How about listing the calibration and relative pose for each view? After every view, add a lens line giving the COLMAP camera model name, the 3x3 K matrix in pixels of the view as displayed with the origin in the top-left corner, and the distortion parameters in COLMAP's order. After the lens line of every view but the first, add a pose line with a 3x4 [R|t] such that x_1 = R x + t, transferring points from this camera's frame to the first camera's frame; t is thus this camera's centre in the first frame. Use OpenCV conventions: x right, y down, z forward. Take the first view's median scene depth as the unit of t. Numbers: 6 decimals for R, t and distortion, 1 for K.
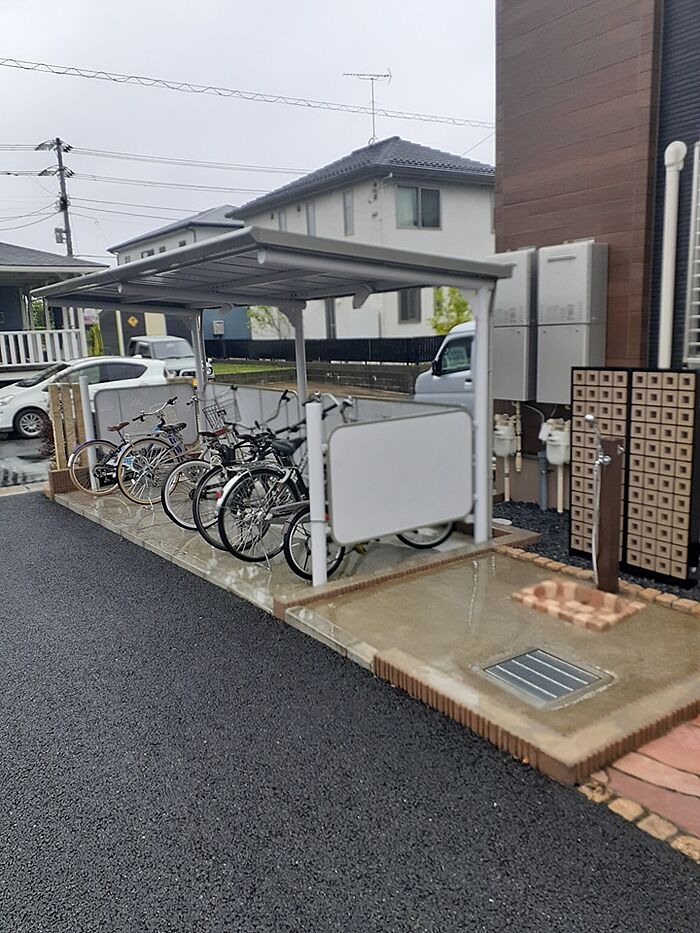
lens RADIAL K [[711.0, 0, 350.0], [0, 711.0, 466.5], [0, 0, 1]] dist [0.065307, -0.166320]
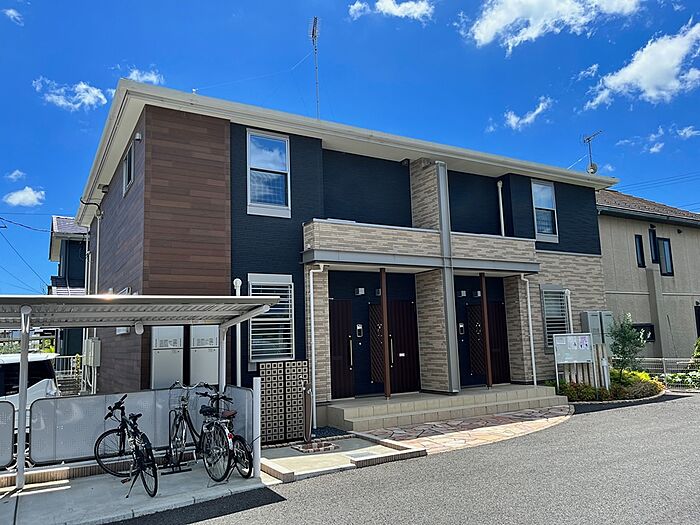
lens RADIAL K [[533.5, 0, 350.0], [0, 533.5, 262.5], [0, 0, 1]] dist [0.065307, -0.166320]
pose [[0.070102, 0.173501, 0.982336, -1.189717], [0.227766, 0.955961, -0.185097, -0.043297], [-0.971189, 0.236719, 0.027497, 0.428652]]
